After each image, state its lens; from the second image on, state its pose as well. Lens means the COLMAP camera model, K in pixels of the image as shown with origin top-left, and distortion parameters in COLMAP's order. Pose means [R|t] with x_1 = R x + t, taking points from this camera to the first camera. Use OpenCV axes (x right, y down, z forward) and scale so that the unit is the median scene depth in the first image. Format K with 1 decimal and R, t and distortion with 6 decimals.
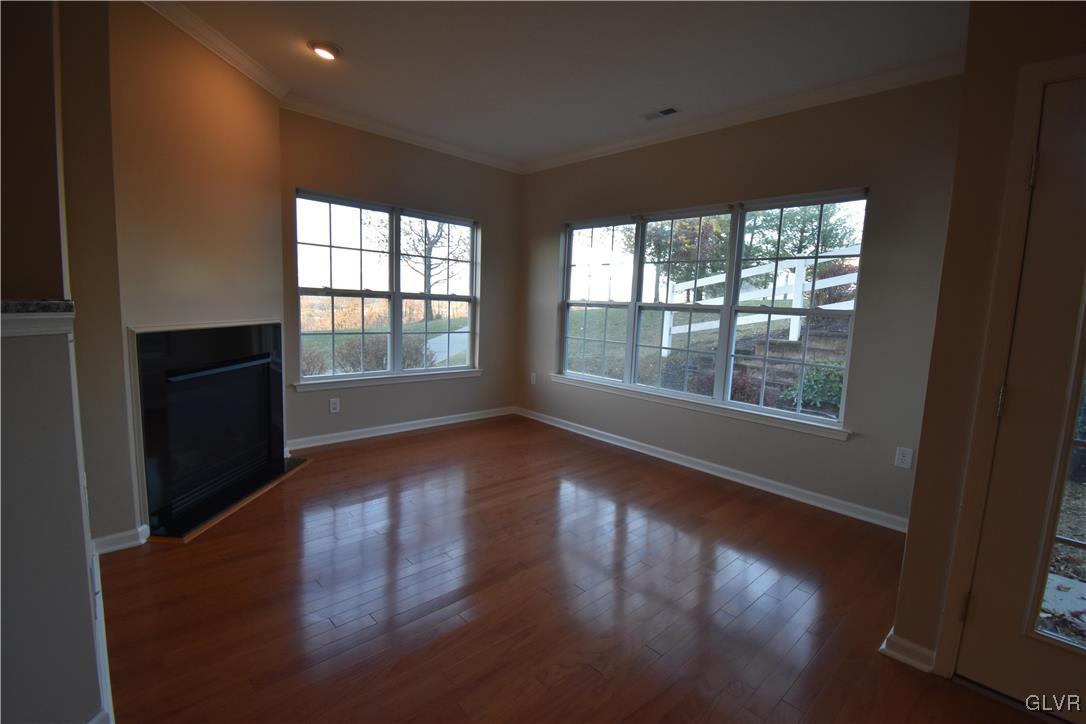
lens RADIAL K [[489.3, 0, 543.0], [0, 489.3, 362.0], [0, 0, 1]] dist [0.015214, -0.020217]
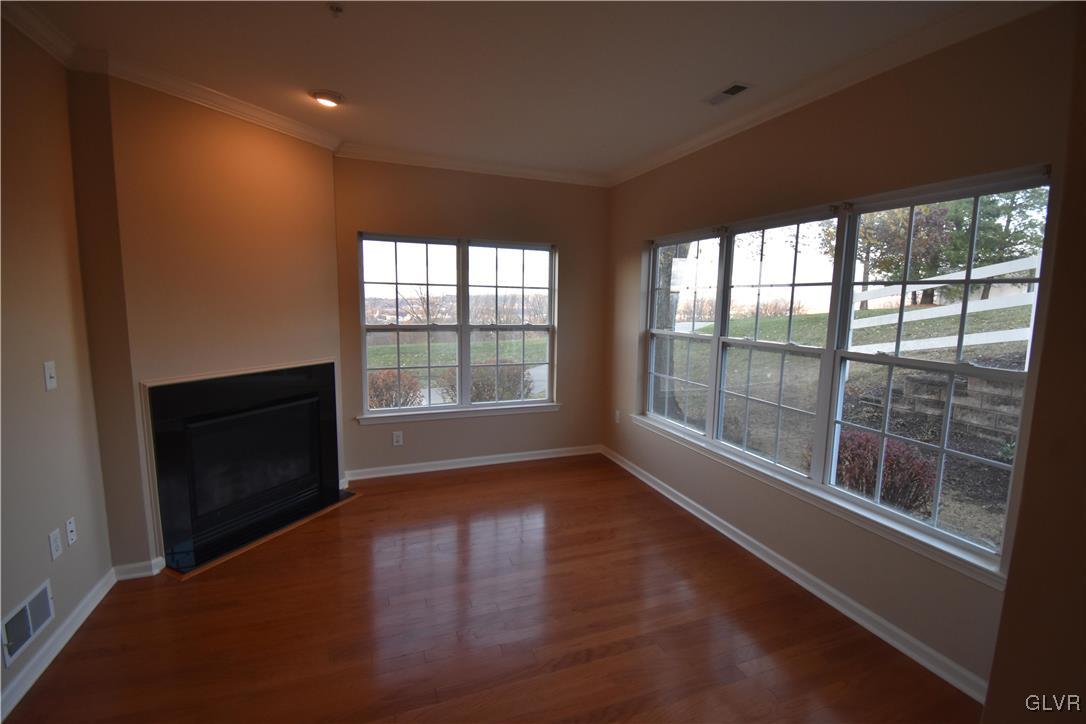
lens RADIAL K [[476.9, 0, 543.0], [0, 476.9, 362.0], [0, 0, 1]] dist [-0.004481, -0.000844]
pose [[0.922776, 0.023235, -0.384635, 0.216893], [-0.024920, 0.999689, 0.000603, -0.073266], [0.384529, 0.009028, 0.923069, 0.181386]]
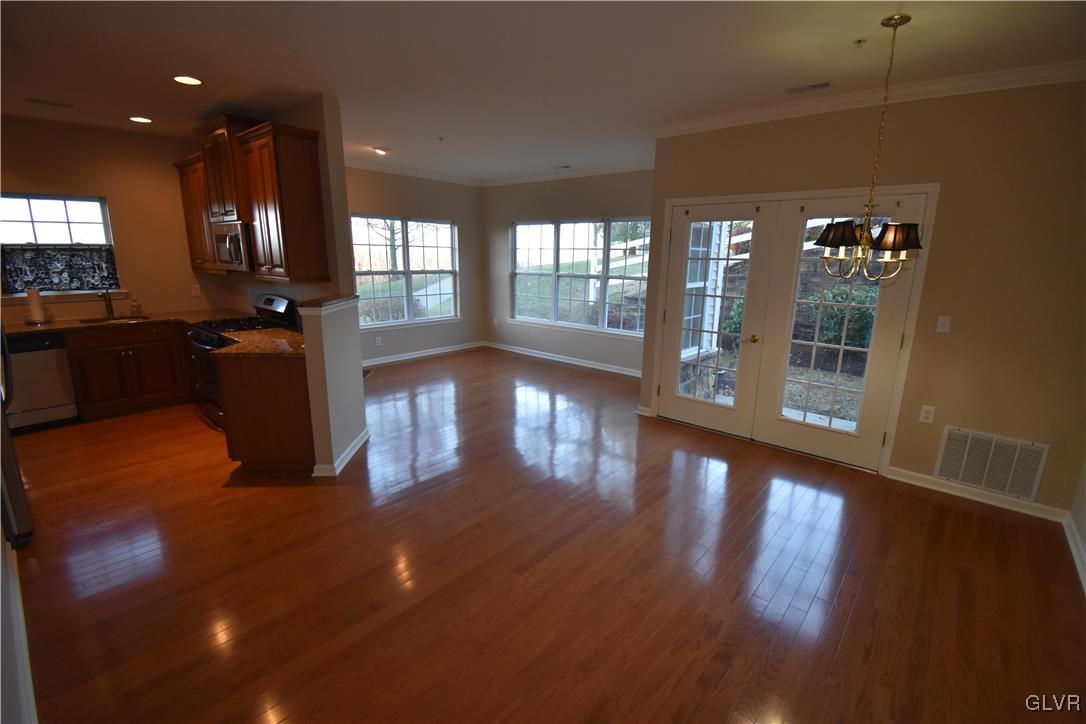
lens RADIAL K [[476.9, 0, 543.0], [0, 476.9, 362.0], [0, 0, 1]] dist [-0.004481, -0.000844]
pose [[0.994514, -0.047972, 0.092956, -0.019321], [0.038196, 0.993820, 0.104230, 0.009470], [-0.097382, -0.100107, 0.990200, -0.621869]]
